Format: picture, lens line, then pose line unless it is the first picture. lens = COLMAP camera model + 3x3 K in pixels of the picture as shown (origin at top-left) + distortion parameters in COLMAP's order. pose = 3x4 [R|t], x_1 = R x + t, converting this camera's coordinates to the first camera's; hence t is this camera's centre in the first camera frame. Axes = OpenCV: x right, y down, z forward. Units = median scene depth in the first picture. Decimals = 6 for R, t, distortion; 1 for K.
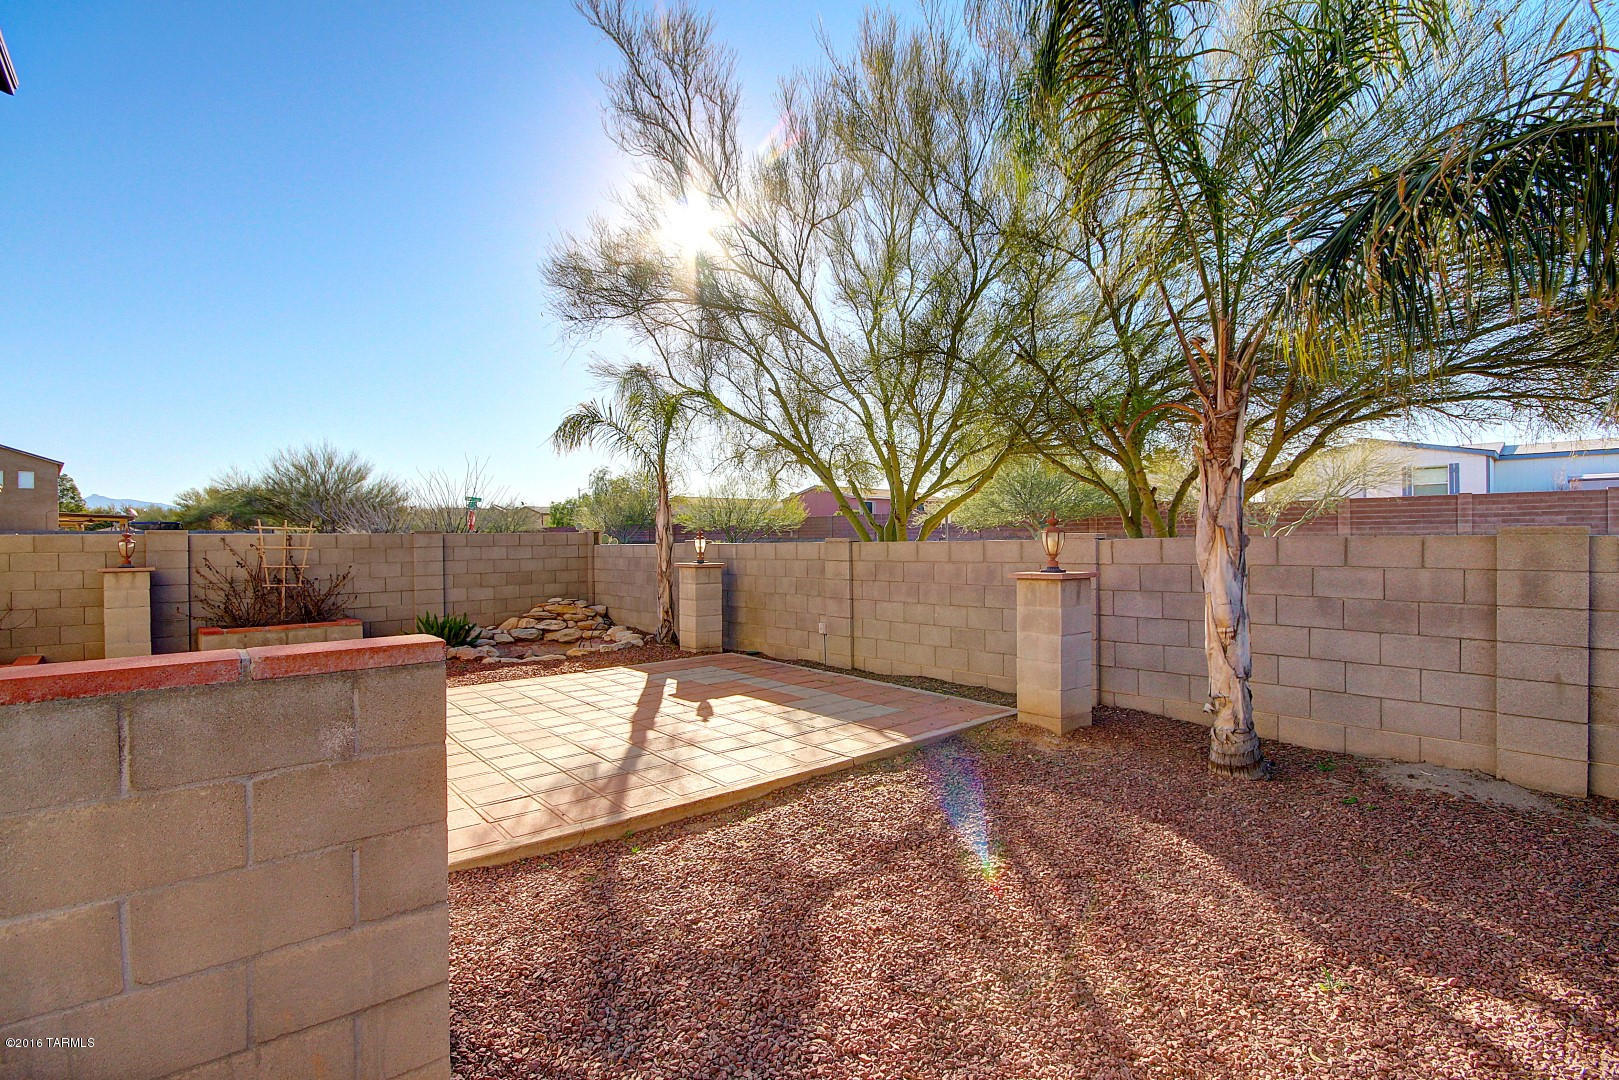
lens RADIAL K [[764.5, 0, 826.4], [0, 764.5, 543.3], [0, 0, 1]] dist [-0.008550, -0.002075]
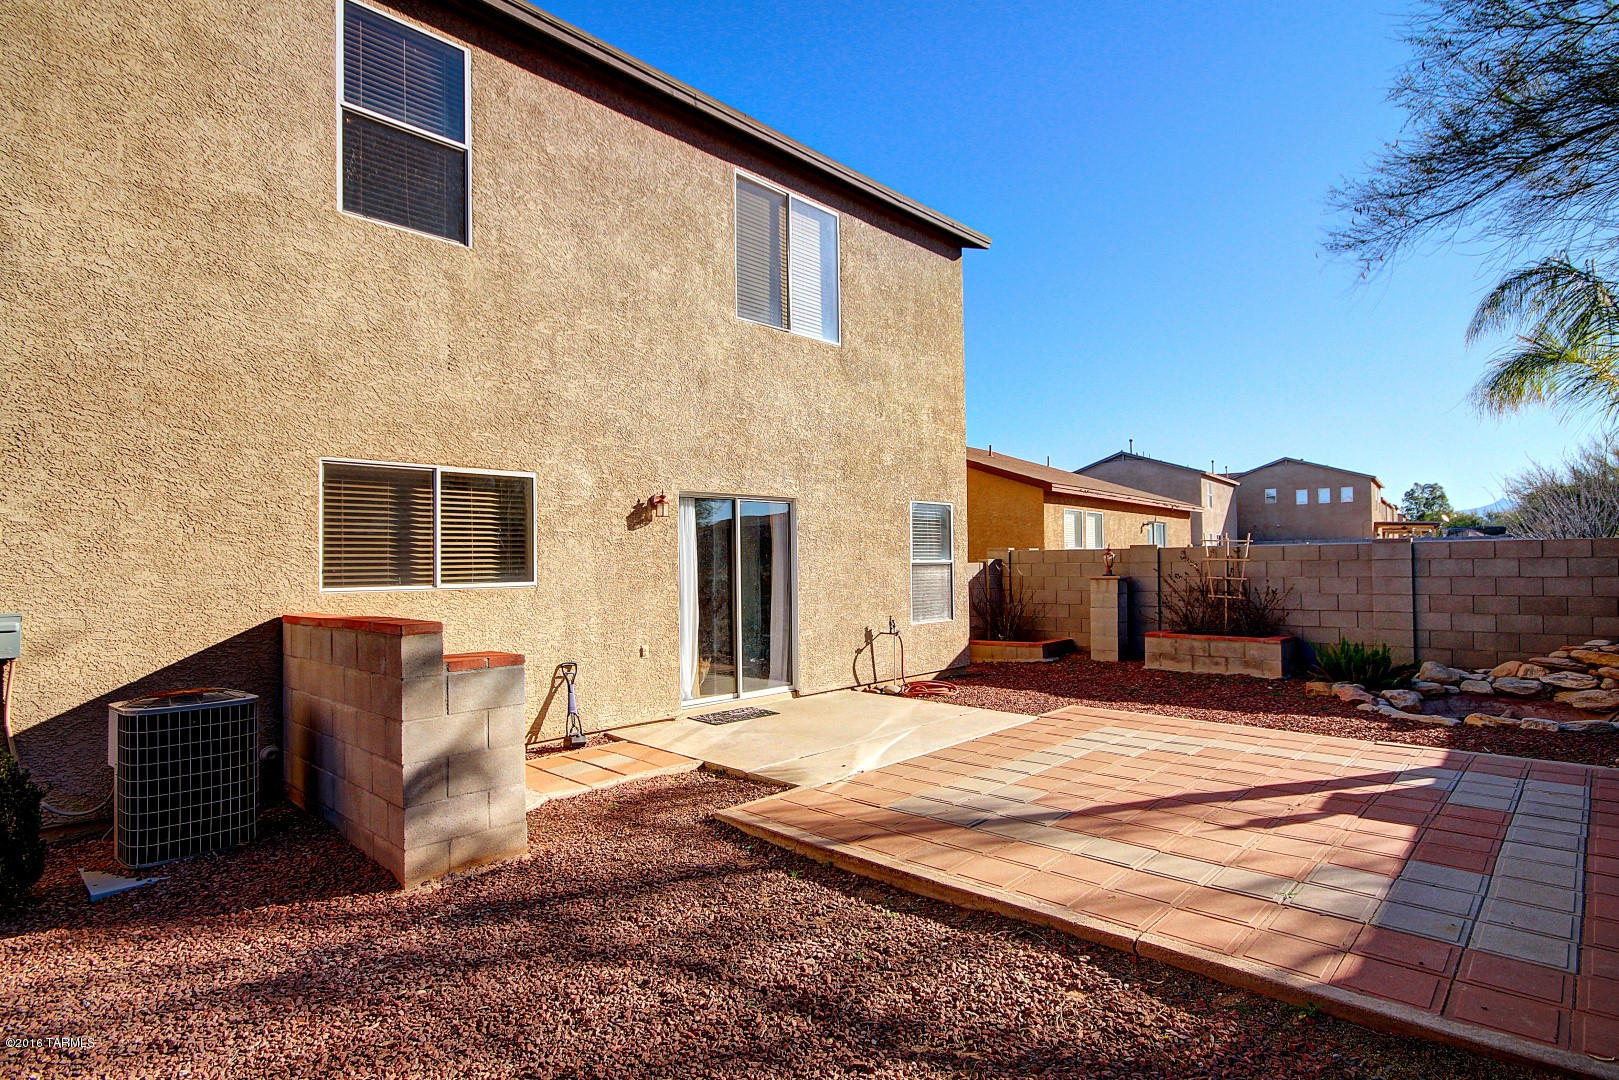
lens RADIAL K [[835.8, 0, 843.4], [0, 835.8, 547.7], [0, 0, 1]] dist [0.008792, 0.003204]
pose [[0.121457, -0.007310, -0.992570, 0.373327], [0.008166, 0.999946, -0.006365, -0.008045], [0.992563, -0.007333, 0.121510, 0.409804]]
